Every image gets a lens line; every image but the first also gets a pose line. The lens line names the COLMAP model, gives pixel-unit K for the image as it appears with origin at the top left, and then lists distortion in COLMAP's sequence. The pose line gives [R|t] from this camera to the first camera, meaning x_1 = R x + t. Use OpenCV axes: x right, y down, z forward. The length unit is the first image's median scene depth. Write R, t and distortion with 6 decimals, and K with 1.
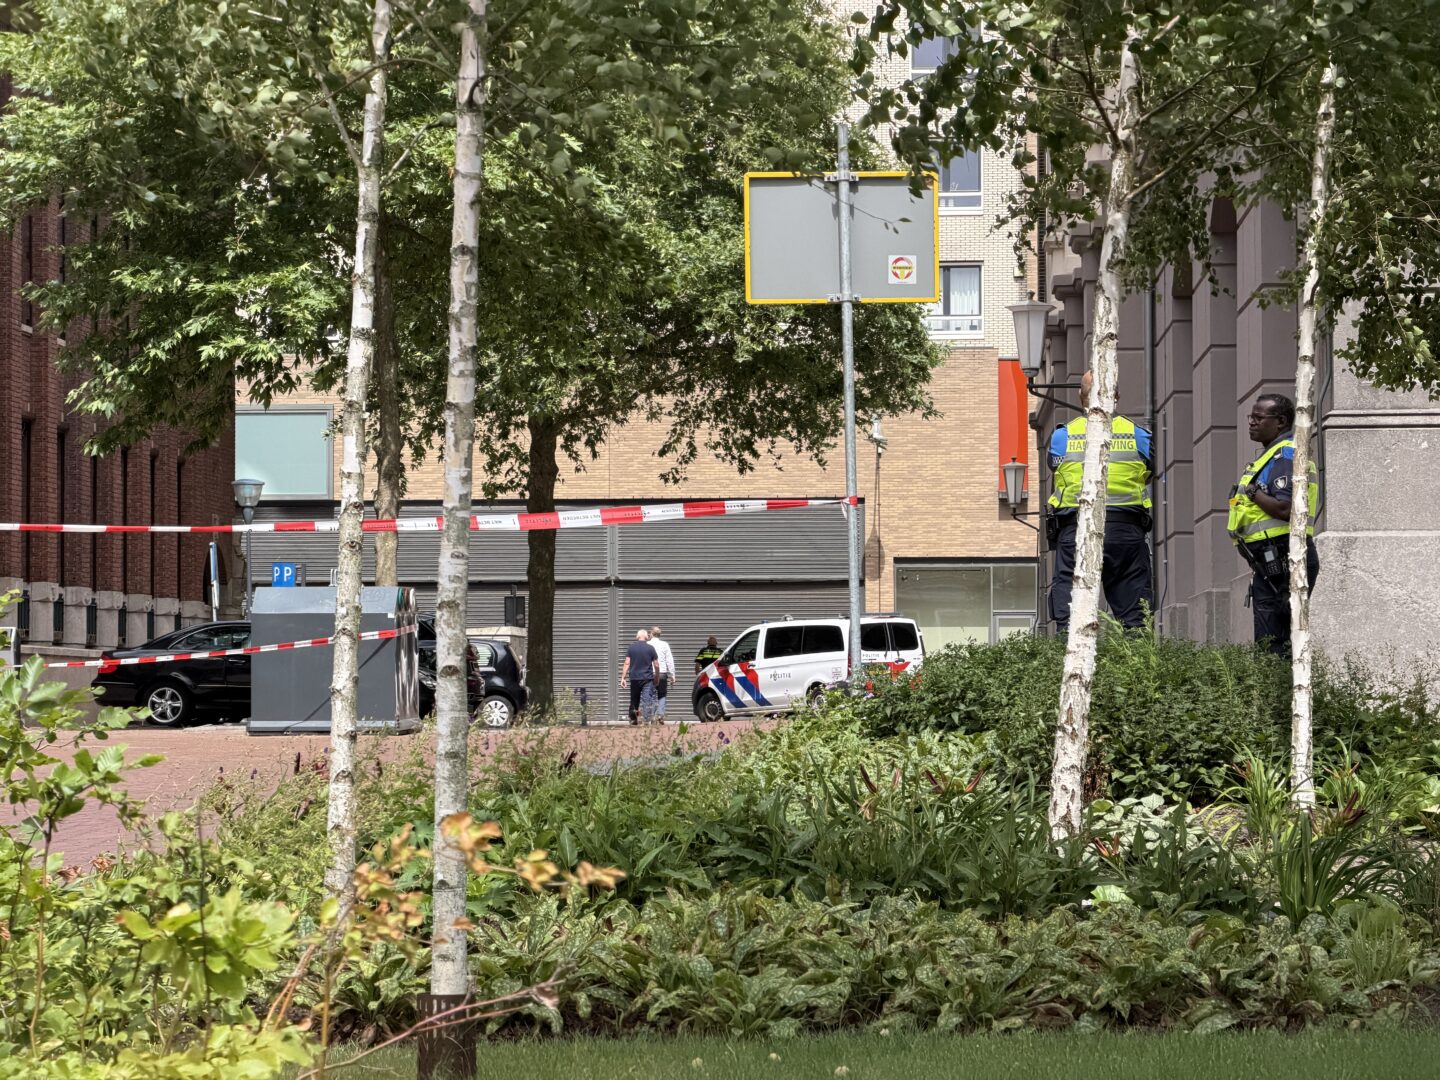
lens RADIAL K [[4331.7, 0, 721.1], [0, 4331.7, 563.4], [0, 0, 1]] dist [0.100764, 1.523176]
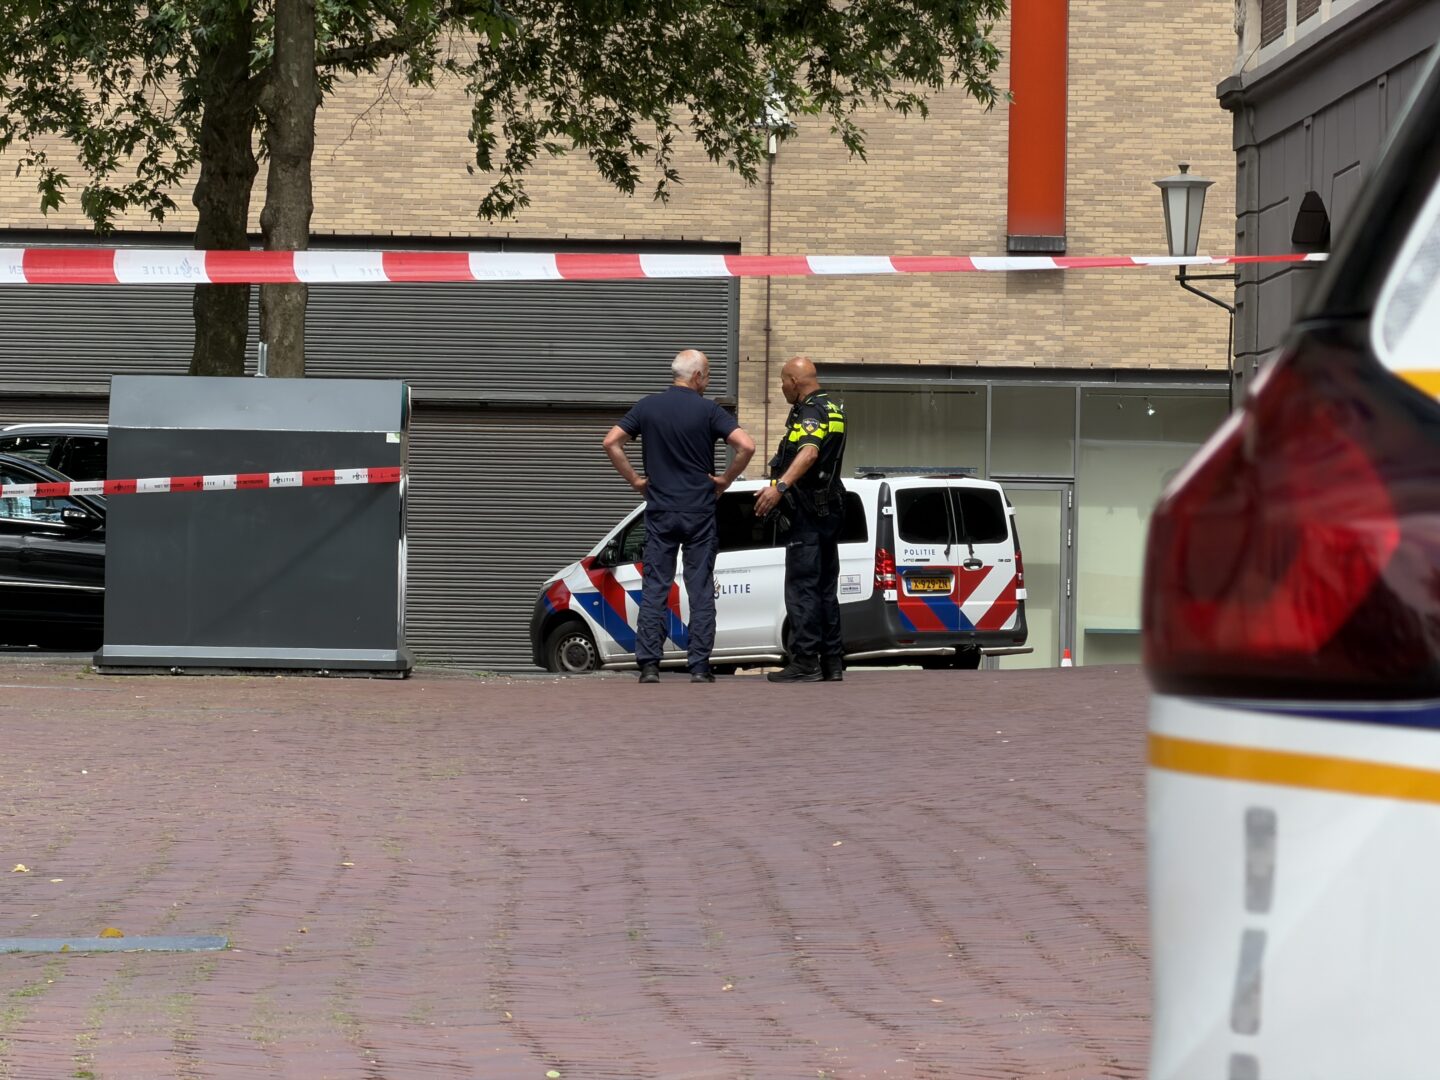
lens RADIAL K [[8669.6, 0, 720.0], [0, 8669.6, 540.0], [0, 0, 1]] dist [0.467849, 11.803798]
pose [[0.993258, 0.020401, 0.114119, -0.100013], [-0.022200, 0.999648, 0.014519, 0.005713], [-0.113783, -0.016955, 0.993361, 0.008086]]
